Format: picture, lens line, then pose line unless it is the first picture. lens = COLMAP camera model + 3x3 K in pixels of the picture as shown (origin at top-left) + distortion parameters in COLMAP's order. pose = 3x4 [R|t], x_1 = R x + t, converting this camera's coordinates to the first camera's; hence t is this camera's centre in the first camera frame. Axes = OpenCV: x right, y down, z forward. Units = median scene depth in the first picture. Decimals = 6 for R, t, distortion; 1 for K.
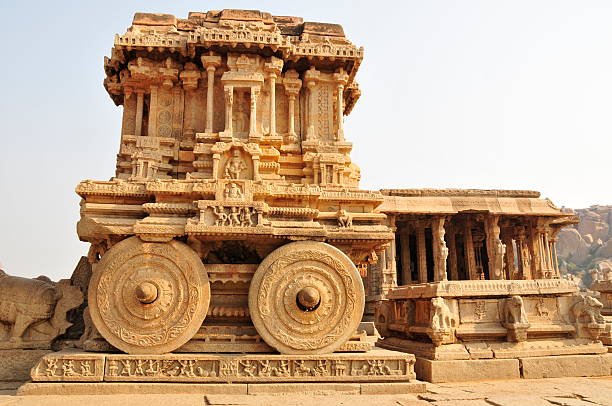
lens RADIAL K [[524.5, 0, 304.3], [0, 524.5, 212.7], [0, 0, 1]] dist [-0.083457, 0.017936]
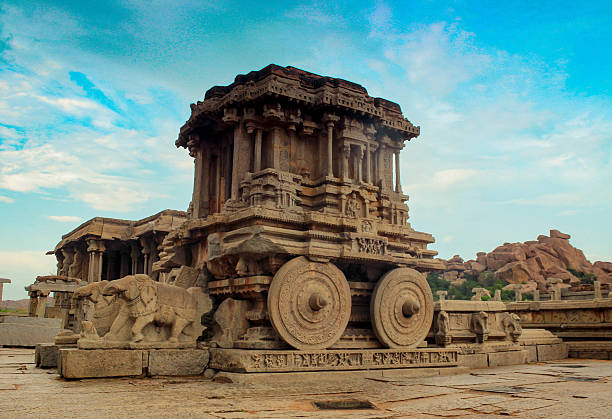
lens RADIAL K [[560.0, 0, 306.0], [0, 560.0, 209.5], [0, 0, 1]] dist [-0.175367, 0.160478]
pose [[0.887513, 0.109489, 0.447586, -0.845672], [-0.096454, 0.993984, -0.051891, 0.002869], [-0.450574, 0.002883, 0.892734, -0.182427]]
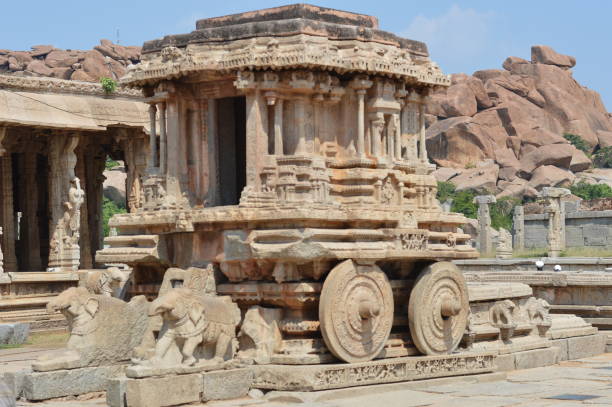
lens RADIAL K [[1354.6, 0, 306.0], [0, 1354.6, 203.5], [0, 0, 1]] dist [-0.006434, -0.045890]
pose [[0.739584, 0.022253, 0.672696, -2.144823], [-0.108501, 0.990323, 0.086530, -0.287635], [-0.664261, -0.136985, 0.734842, -0.966601]]
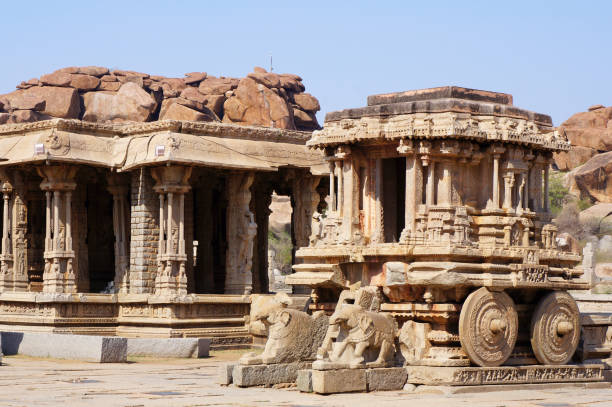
lens RADIAL K [[1400.1, 0, 304.9], [0, 1400.1, 222.0], [0, 0, 1]] dist [0.004815, 0.207809]
pose [[0.807978, 0.045458, 0.587457, -2.751815], [-0.121122, 0.988540, 0.090096, -0.386104], [-0.576629, -0.143949, 0.804225, -1.657315]]
